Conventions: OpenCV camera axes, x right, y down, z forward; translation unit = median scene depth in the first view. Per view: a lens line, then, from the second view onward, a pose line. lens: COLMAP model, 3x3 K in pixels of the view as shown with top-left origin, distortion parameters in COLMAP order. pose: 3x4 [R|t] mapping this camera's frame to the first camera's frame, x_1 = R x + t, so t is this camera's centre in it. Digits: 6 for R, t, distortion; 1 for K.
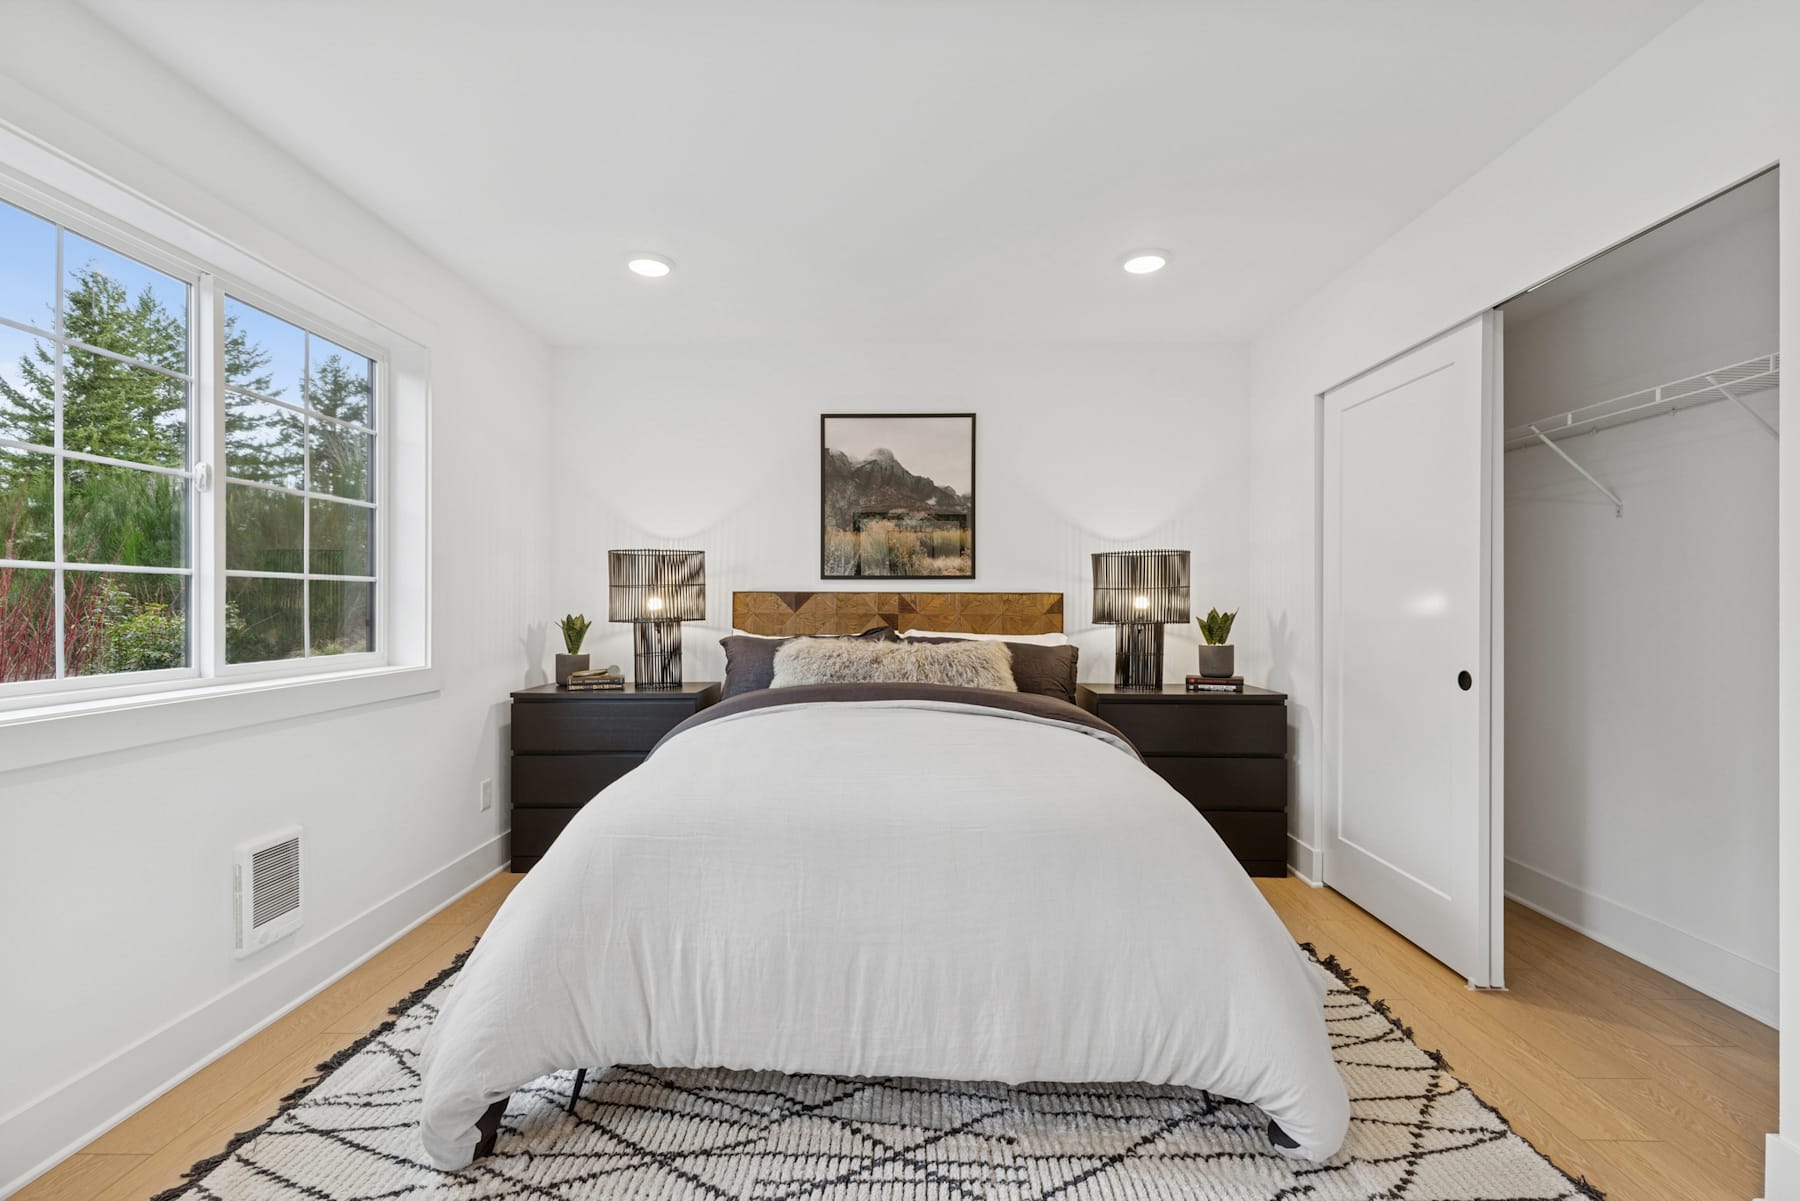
lens RADIAL K [[803.5, 0, 902.3], [0, 803.5, 611.3], [0, 0, 1]] dist [-0.000594, 0.000303]
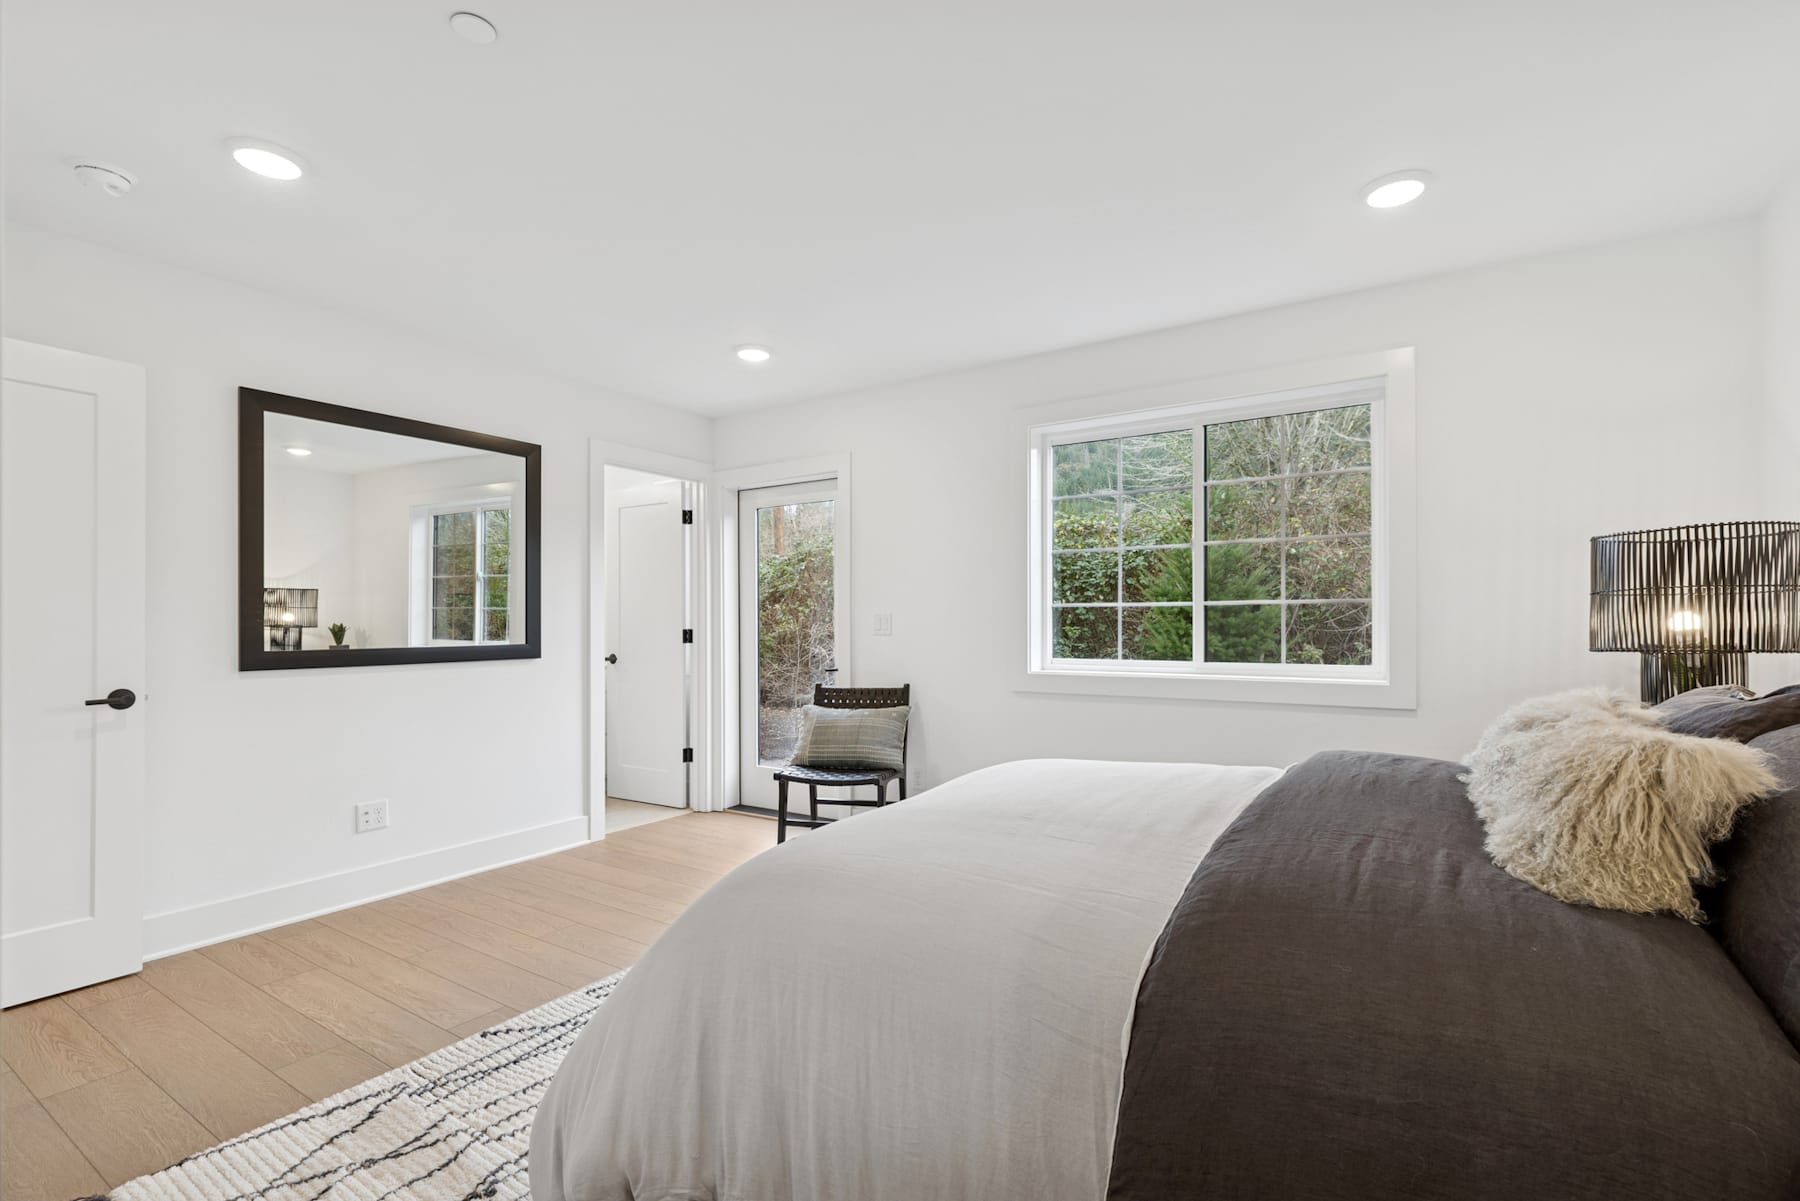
lens RADIAL K [[803.5, 0, 902.3], [0, 803.5, 611.3], [0, 0, 1]] dist [-0.000594, 0.000303]
pose [[-0.523823, -0.005720, -0.851808, 0.726177], [-0.000313, 0.999979, -0.006522, -0.019322], [0.851827, -0.003149, -0.523814, 1.160119]]
